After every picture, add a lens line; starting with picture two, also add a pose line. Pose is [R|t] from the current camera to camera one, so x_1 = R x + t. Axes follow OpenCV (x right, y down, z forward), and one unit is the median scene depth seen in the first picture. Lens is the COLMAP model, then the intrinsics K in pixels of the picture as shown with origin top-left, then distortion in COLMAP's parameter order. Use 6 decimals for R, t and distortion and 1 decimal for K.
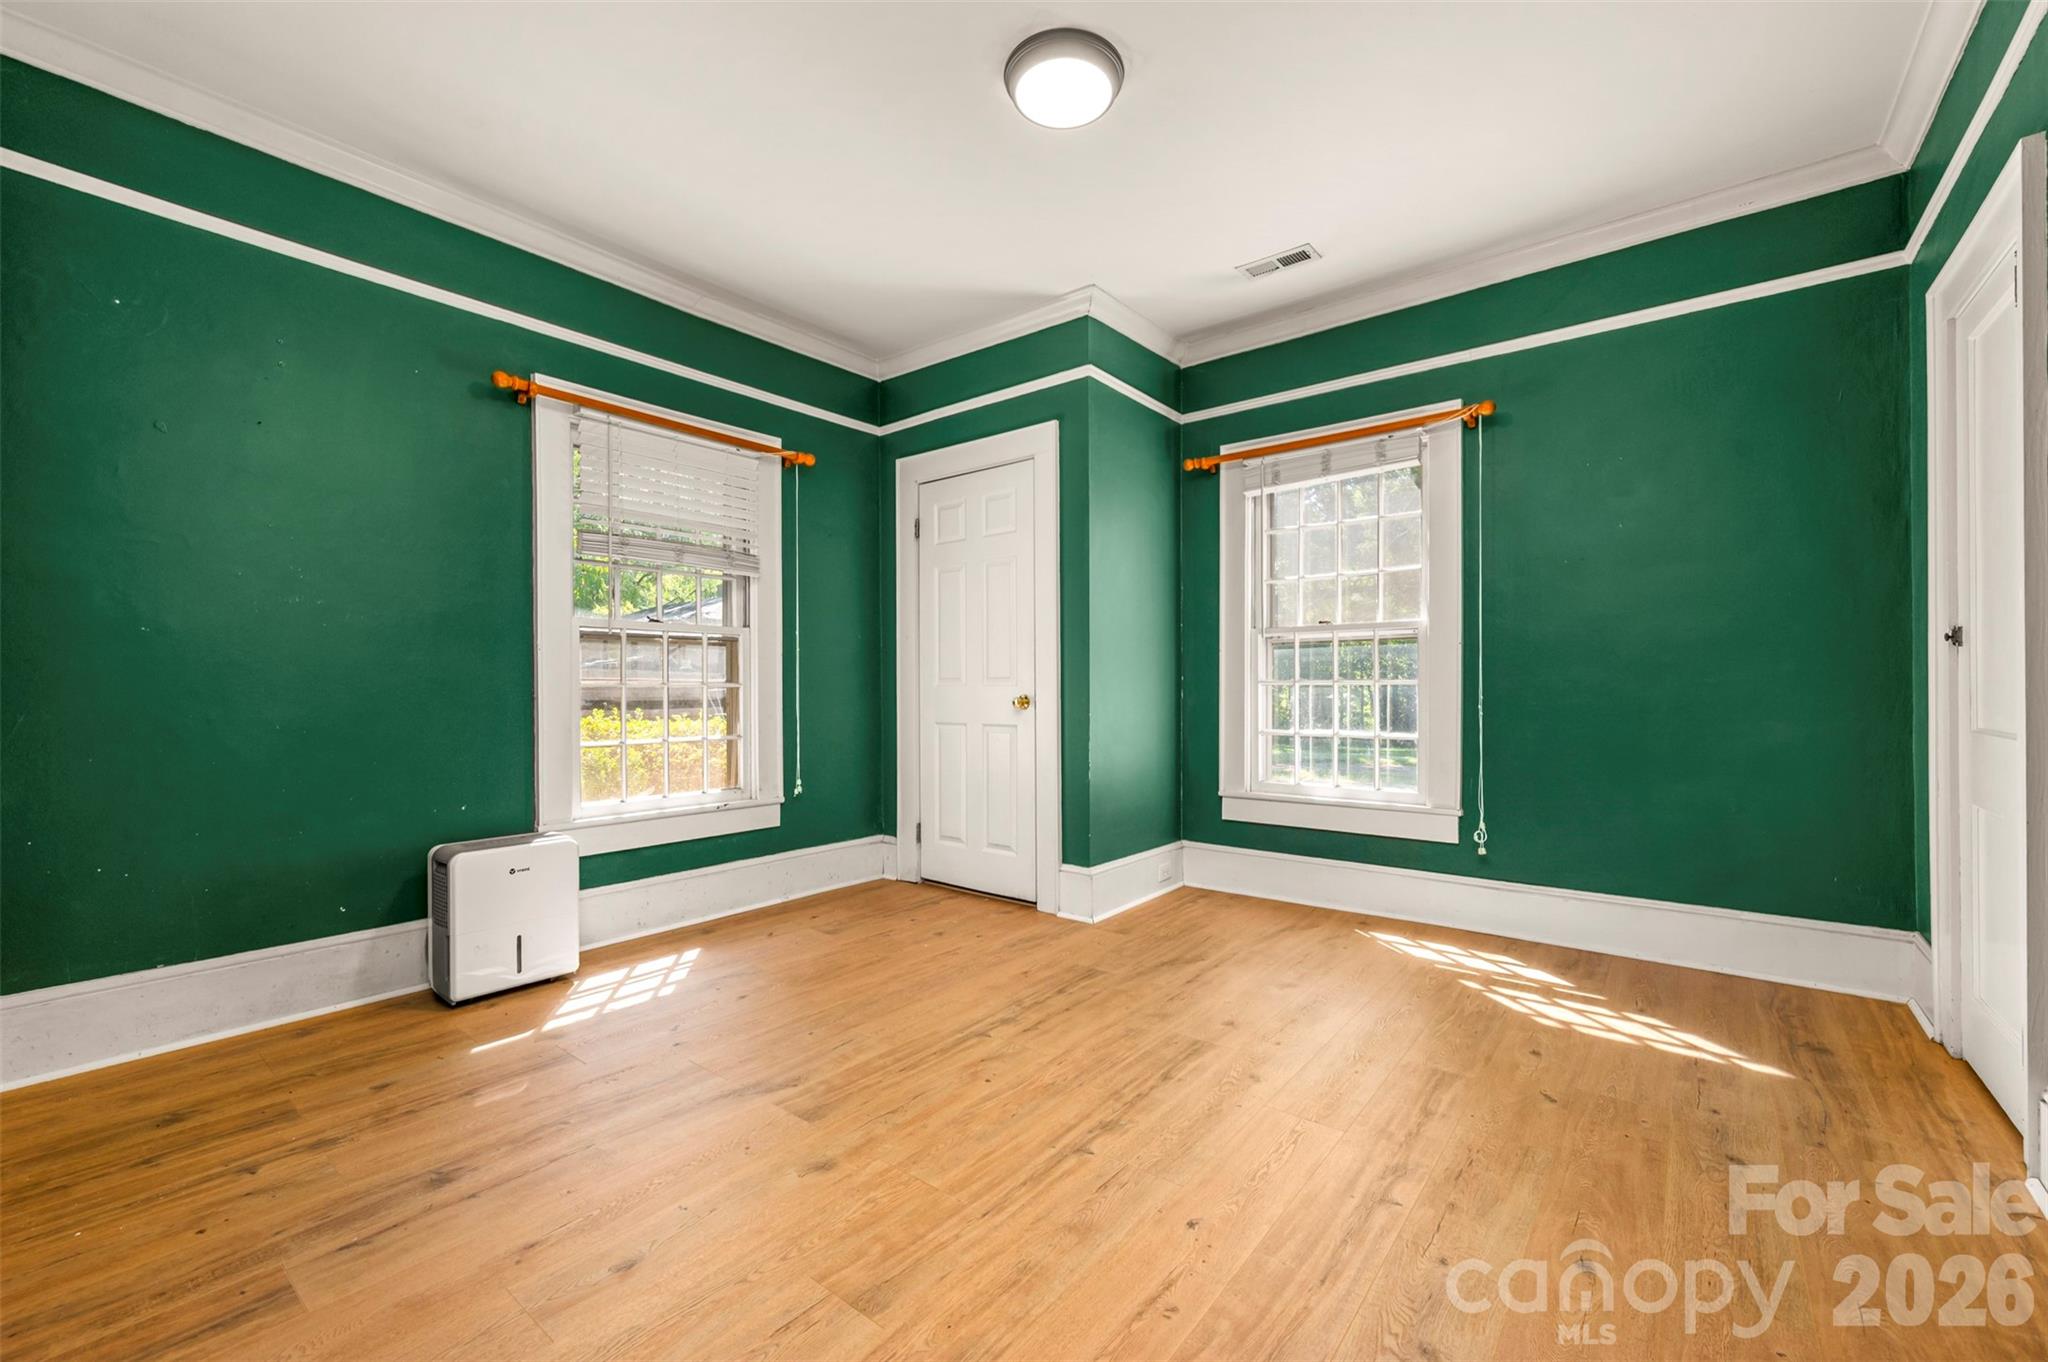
lens RADIAL K [[821.9, 0, 1024.0], [0, 821.9, 681.0], [0, 0, 1]] dist [-0.000317, -0.000072]
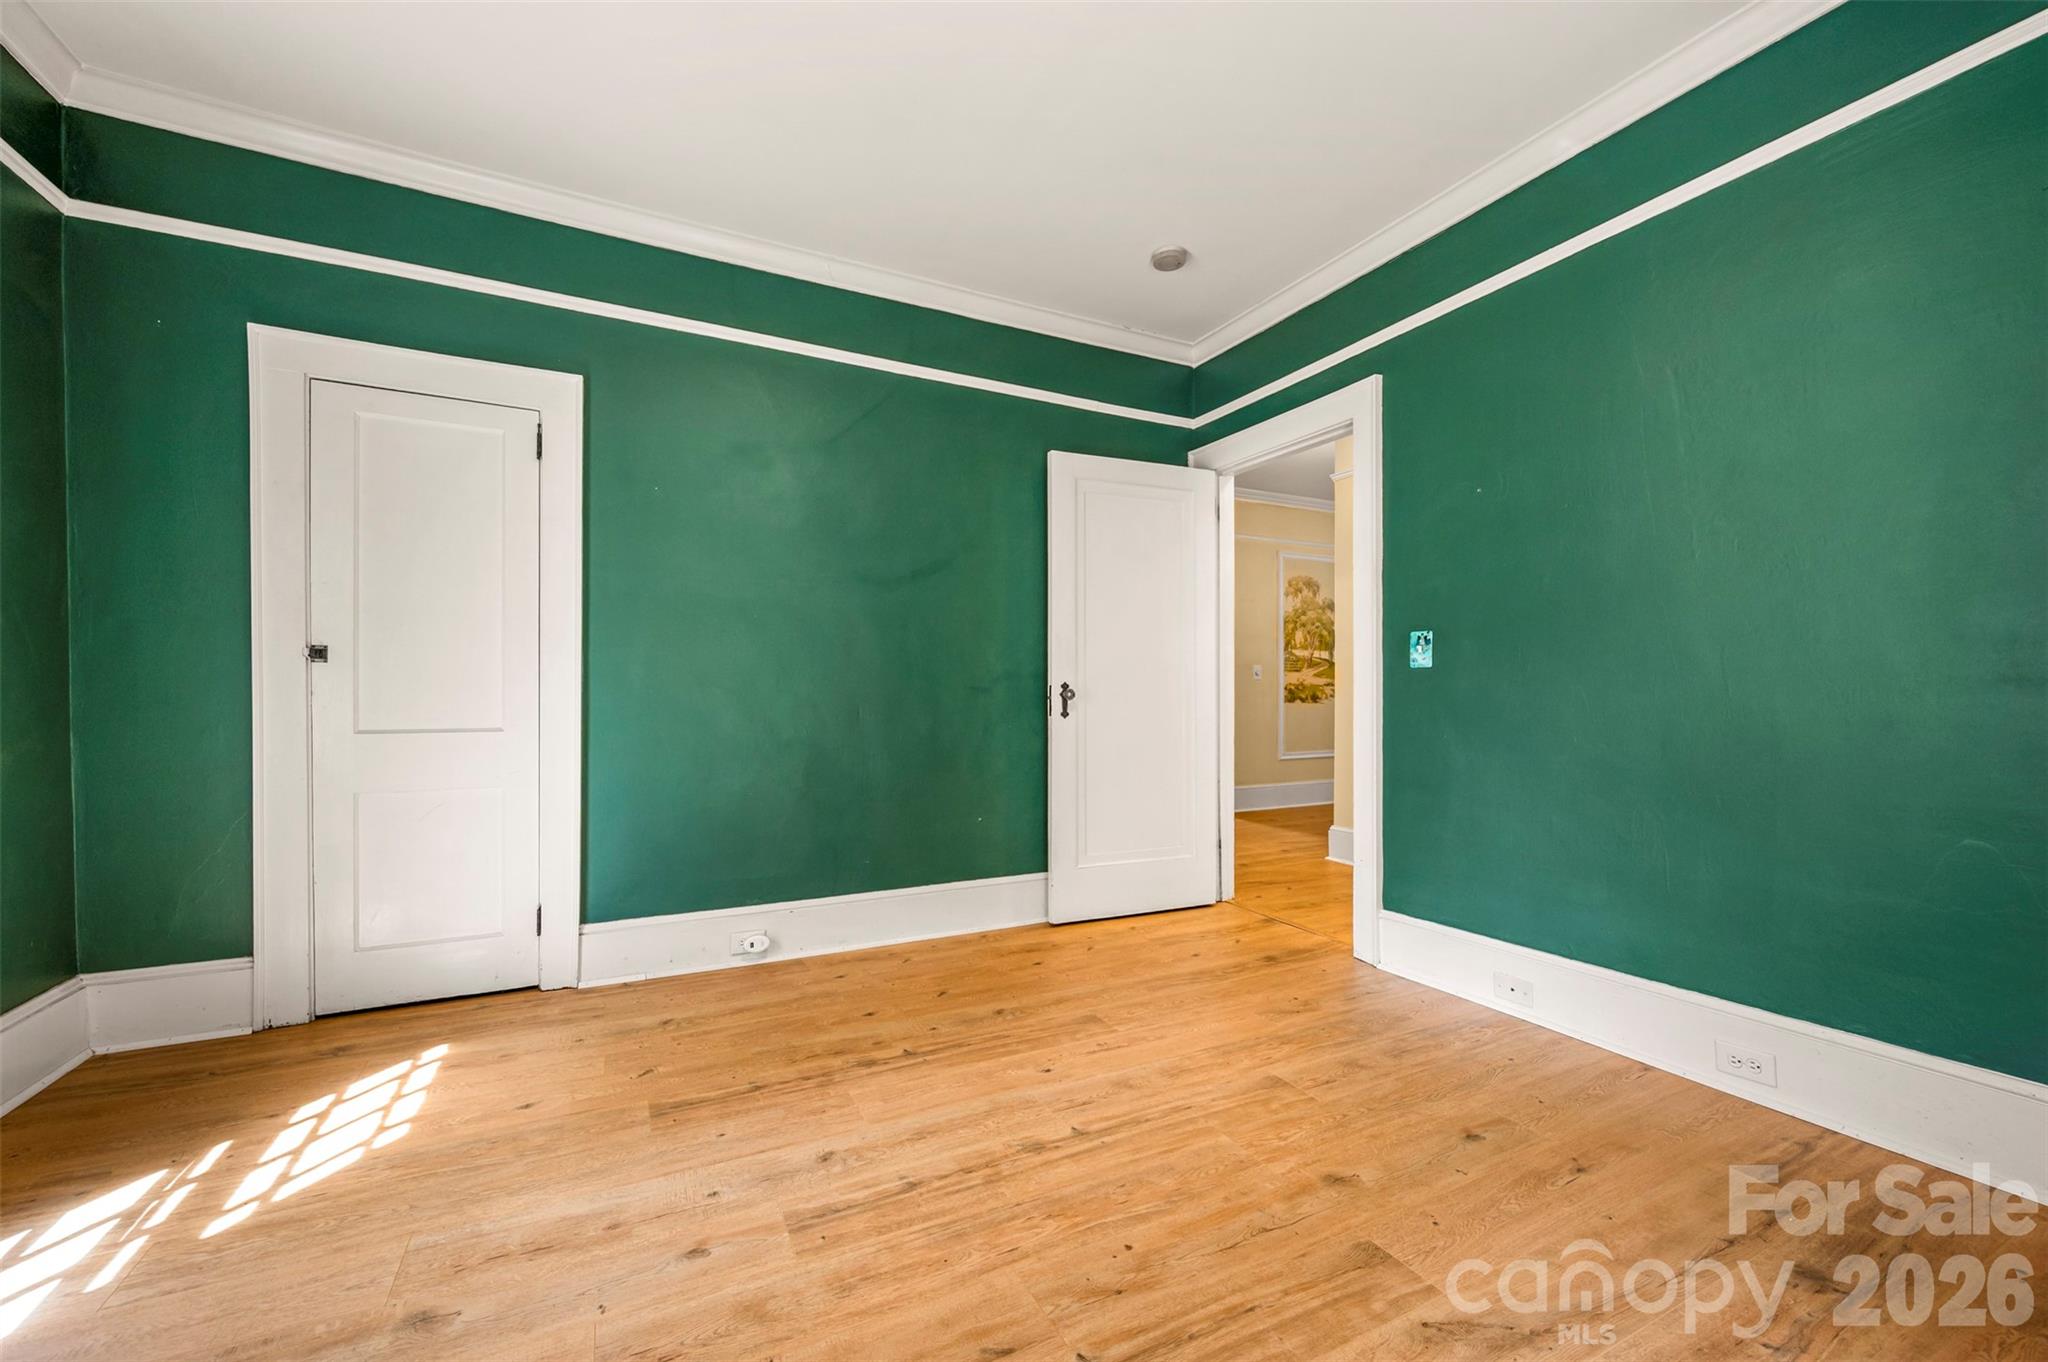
lens RADIAL K [[821.9, 0, 1024.0], [0, 821.9, 681.0], [0, 0, 1]] dist [-0.000317, -0.000072]
pose [[-0.908825, 0.011246, 0.417027, -0.276147], [0.002355, 0.999759, -0.021828, 0.010529], [-0.417172, -0.018856, -0.908632, 1.769976]]
